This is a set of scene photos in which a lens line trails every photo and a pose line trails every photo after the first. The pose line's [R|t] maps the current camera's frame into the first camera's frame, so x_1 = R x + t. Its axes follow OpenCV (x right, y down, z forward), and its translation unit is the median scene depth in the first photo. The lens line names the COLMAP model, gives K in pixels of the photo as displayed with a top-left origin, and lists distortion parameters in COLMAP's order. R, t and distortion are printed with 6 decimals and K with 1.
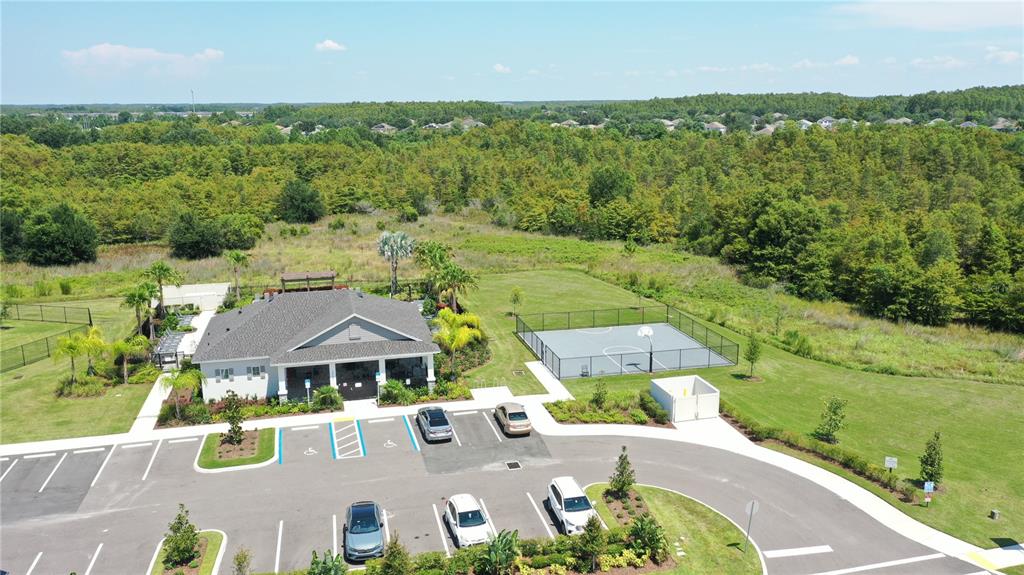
lens RADIAL K [[816.6, 0, 512.0], [0, 816.6, 287.5], [0, 0, 1]] dist [0.022132, -0.000241]
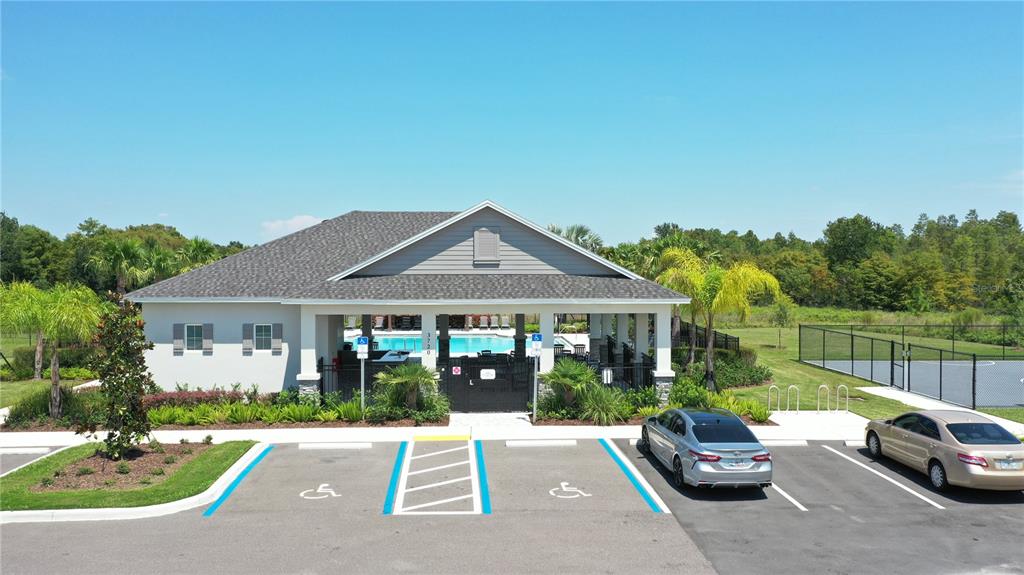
lens RADIAL K [[816.6, 0, 512.0], [0, 816.6, 287.5], [0, 0, 1]] dist [0.022132, -0.000241]
pose [[0.981929, 0.011299, -0.188911, -0.099279], [-0.048324, 0.980095, -0.192560, 0.156168], [0.182975, 0.198209, 0.962930, 0.600311]]
